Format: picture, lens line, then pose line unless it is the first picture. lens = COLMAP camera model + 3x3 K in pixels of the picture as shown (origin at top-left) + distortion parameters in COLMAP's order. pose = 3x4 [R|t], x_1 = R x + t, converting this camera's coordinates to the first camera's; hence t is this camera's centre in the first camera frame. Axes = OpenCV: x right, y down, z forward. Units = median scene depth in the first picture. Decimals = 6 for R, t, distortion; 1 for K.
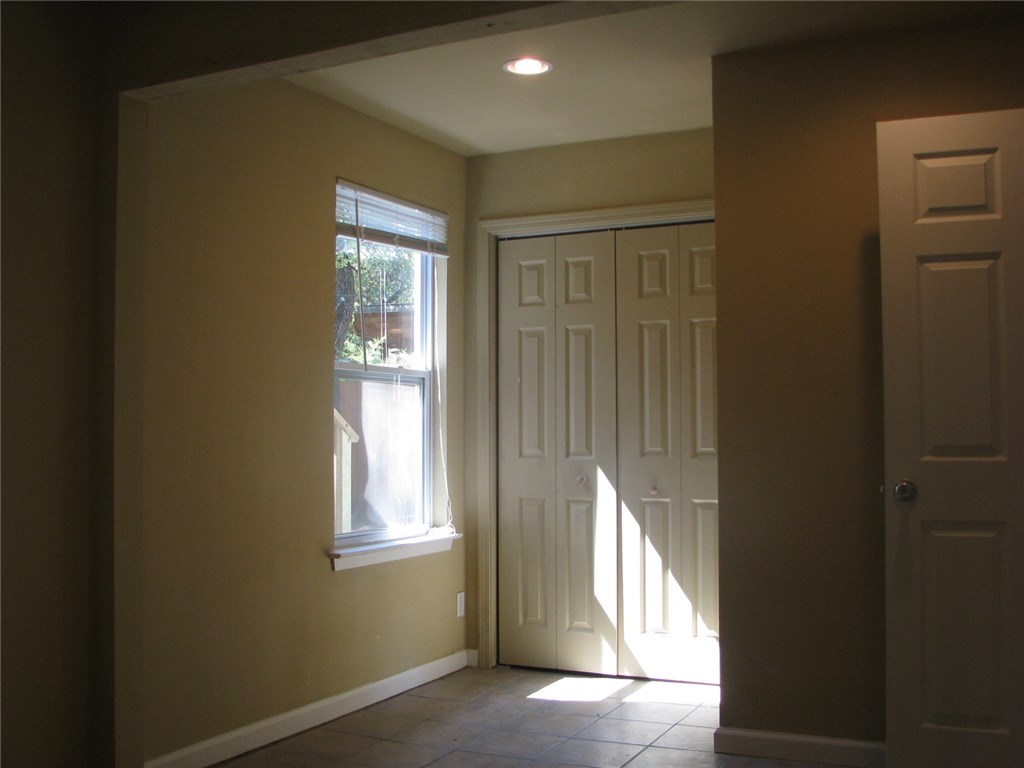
lens RADIAL K [[1100.4, 0, 512.0], [0, 1100.4, 384.0], [0, 0, 1]] dist [-0.161070, 0.002403]
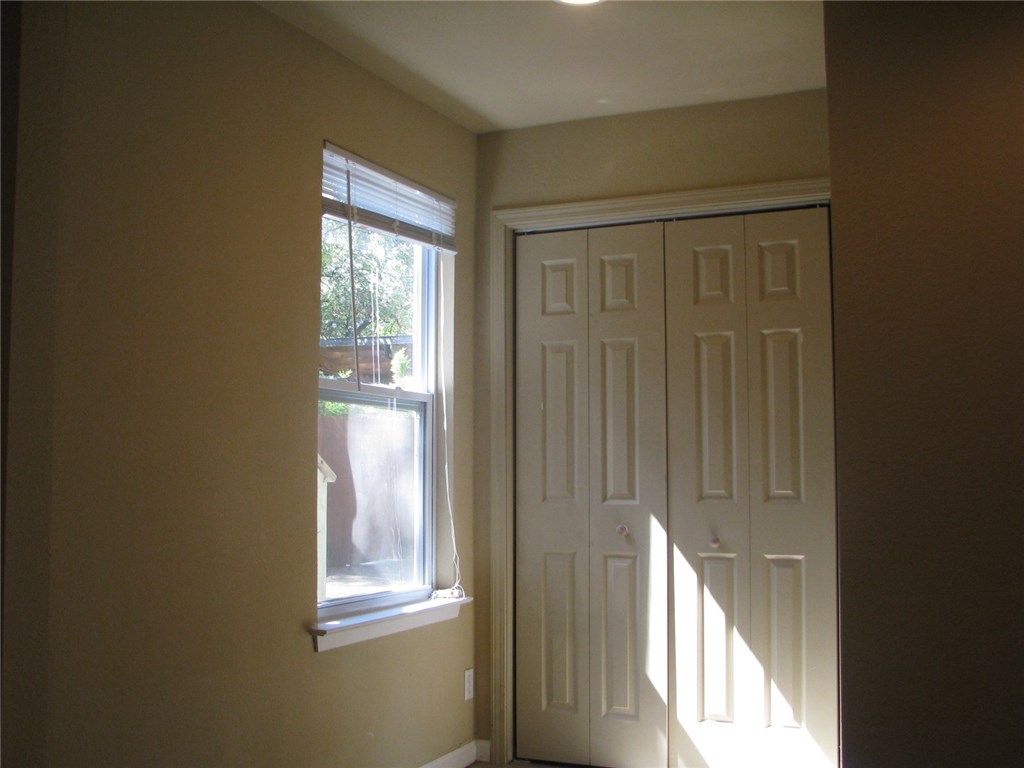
lens RADIAL K [[1100.4, 0, 512.0], [0, 1100.4, 384.0], [0, 0, 1]] dist [-0.161070, 0.002403]
pose [[0.999238, 0.005926, 0.038577, -0.048721], [-0.004514, 0.999319, -0.036612, 0.010303], [-0.038768, 0.036410, 0.998585, 0.198103]]
